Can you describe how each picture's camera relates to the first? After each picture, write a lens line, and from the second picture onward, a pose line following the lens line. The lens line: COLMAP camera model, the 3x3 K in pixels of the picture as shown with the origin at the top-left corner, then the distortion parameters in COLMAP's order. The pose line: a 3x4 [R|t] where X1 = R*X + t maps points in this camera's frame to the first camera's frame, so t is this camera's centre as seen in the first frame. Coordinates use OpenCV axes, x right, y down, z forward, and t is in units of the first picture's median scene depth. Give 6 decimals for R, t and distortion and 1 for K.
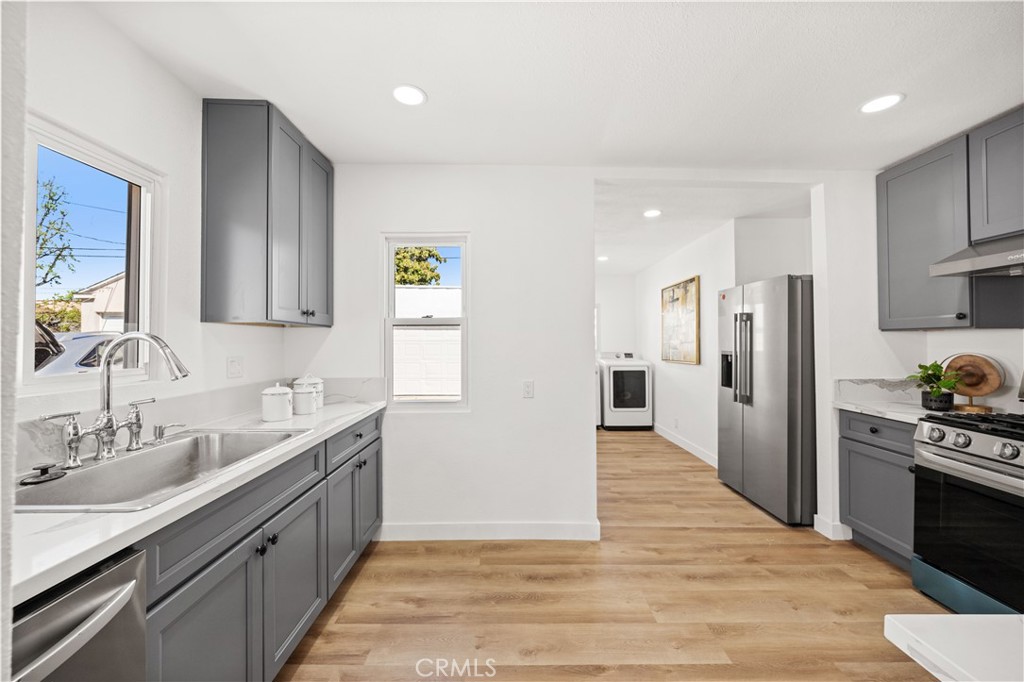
lens RADIAL K [[394.7, 0, 513.2], [0, 394.7, 338.5], [0, 0, 1]] dist [-0.007858, -0.000383]
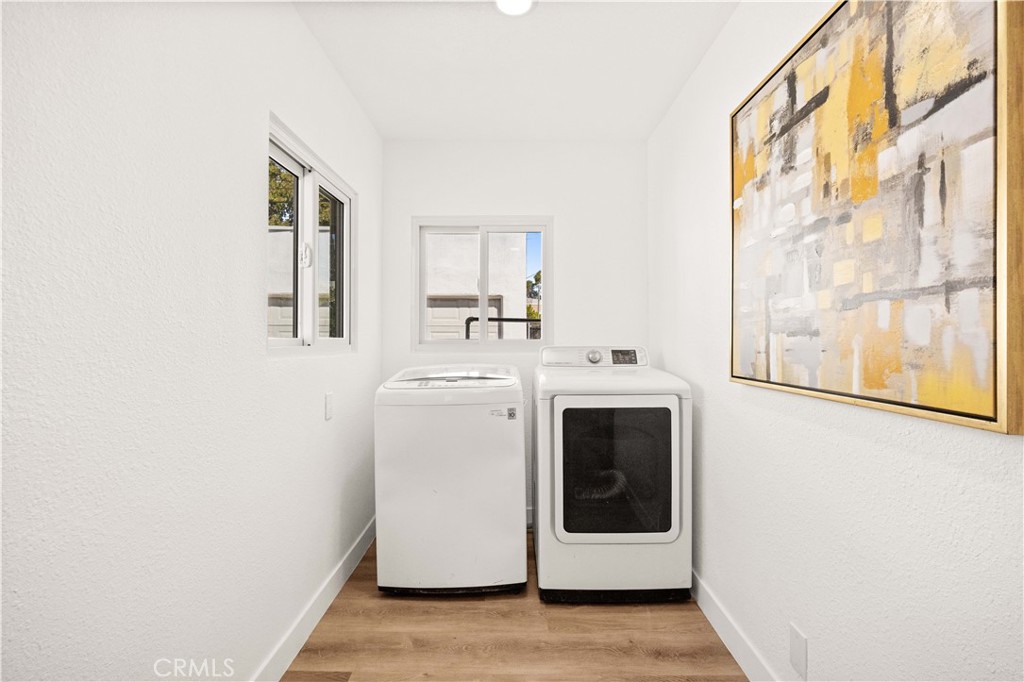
lens RADIAL K [[468.5, 0, 514.9], [0, 468.5, 338.1], [0, 0, 1]] dist [-0.011312, 0.000621]
pose [[0.999865, -0.000091, -0.016425, 0.491937], [0.000367, 0.999858, 0.016818, 0.047494], [0.016421, -0.016822, 0.999724, 1.422030]]
